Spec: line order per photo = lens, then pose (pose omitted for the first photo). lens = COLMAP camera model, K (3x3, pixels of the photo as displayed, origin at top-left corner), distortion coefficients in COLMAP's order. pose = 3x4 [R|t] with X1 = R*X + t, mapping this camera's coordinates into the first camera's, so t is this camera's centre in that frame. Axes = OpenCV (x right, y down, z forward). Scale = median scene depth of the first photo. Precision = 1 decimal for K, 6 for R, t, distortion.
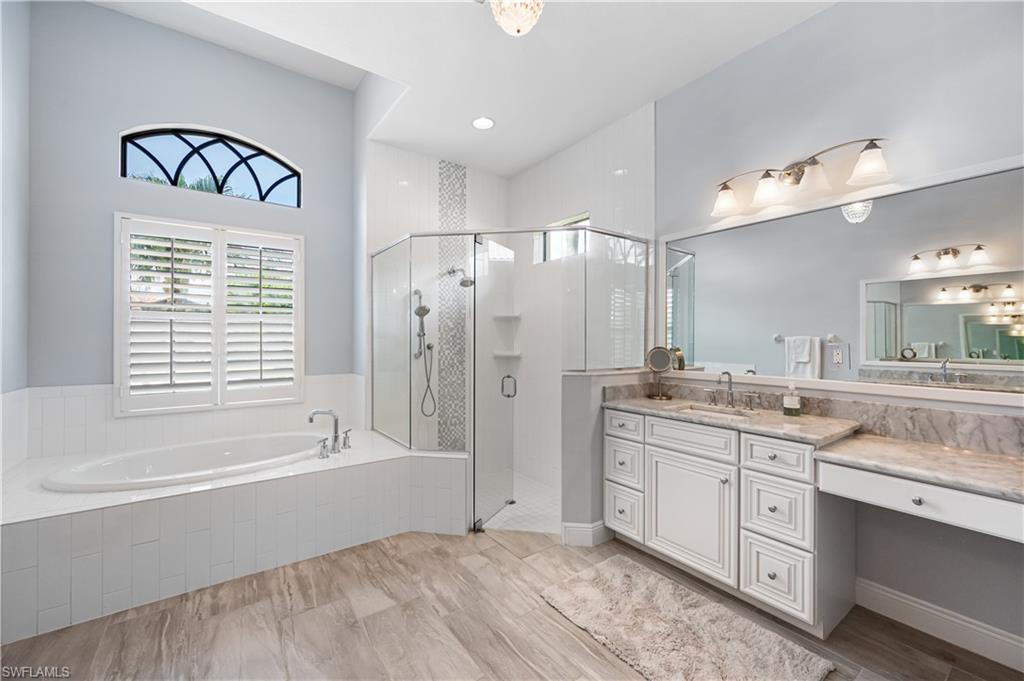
lens RADIAL K [[410.9, 0, 512.0], [0, 410.9, 340.5], [0, 0, 1]] dist [-0.001877, -0.000208]
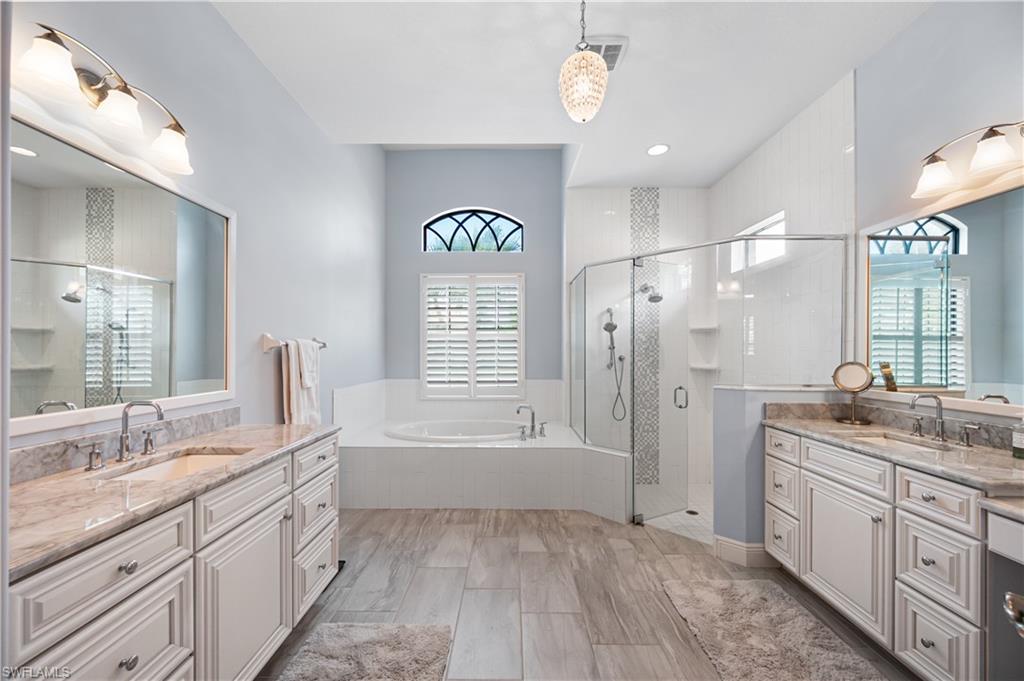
lens RADIAL K [[409.6, 0, 510.2], [0, 409.6, 354.3], [0, 0, 1]] dist [-0.000400, 0.000018]
pose [[0.803278, 0.005506, -0.595579, 0.318836], [-0.001803, 0.999975, 0.006813, -0.004782], [0.595601, -0.004399, 0.803268, -0.105397]]
